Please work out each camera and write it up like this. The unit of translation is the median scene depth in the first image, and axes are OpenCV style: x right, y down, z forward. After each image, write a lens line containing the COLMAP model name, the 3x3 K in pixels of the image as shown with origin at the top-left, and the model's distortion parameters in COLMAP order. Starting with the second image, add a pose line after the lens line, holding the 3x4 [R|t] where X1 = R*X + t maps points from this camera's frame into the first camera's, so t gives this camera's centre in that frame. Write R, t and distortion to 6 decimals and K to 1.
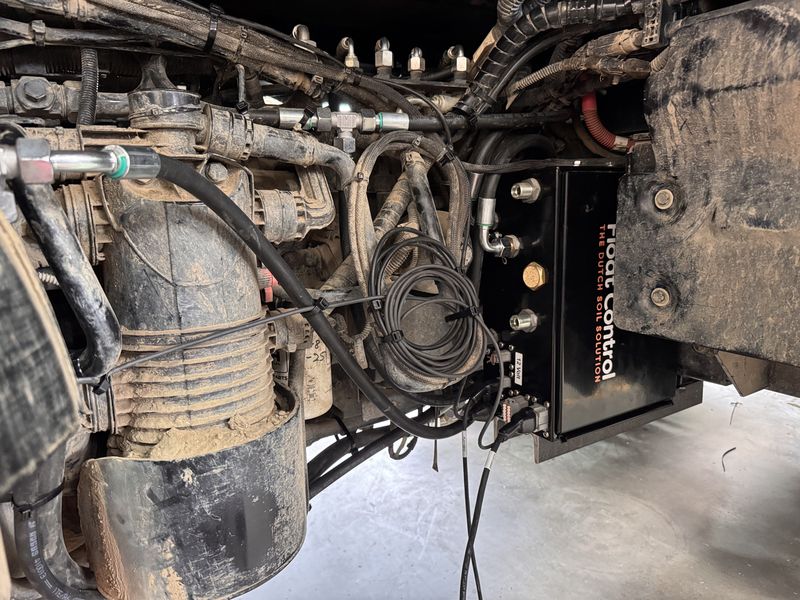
lens RADIAL K [[552.9, 0, 402.9], [0, 552.9, 298.6], [0, 0, 1]] dist [0.027978, -0.012660]
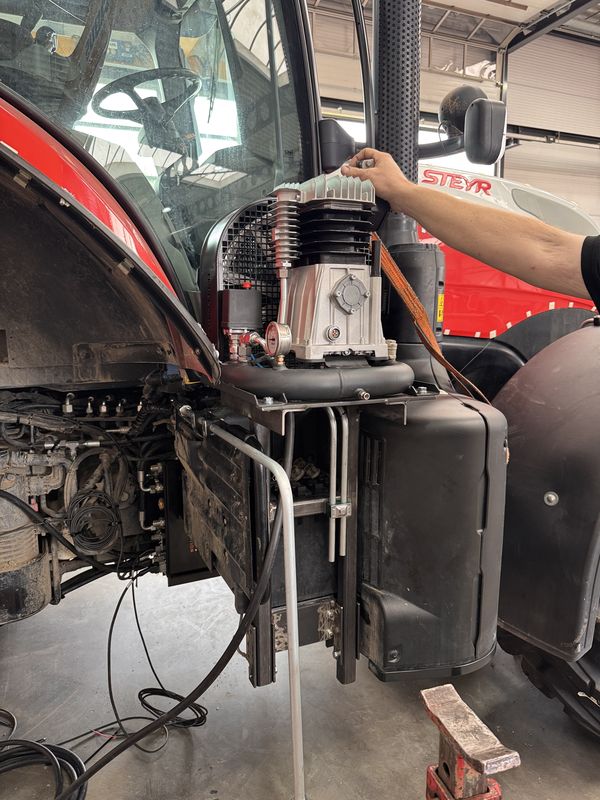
lens RADIAL K [[552.9, 0, 297.9], [0, 552.9, 401.3], [0, 0, 1]] dist [0.027978, -0.012660]
pose [[0.984403, 0.034420, -0.172528, 1.285726], [-0.038496, 0.999052, -0.020336, -0.484079], [0.171664, 0.026661, 0.984795, -1.279496]]
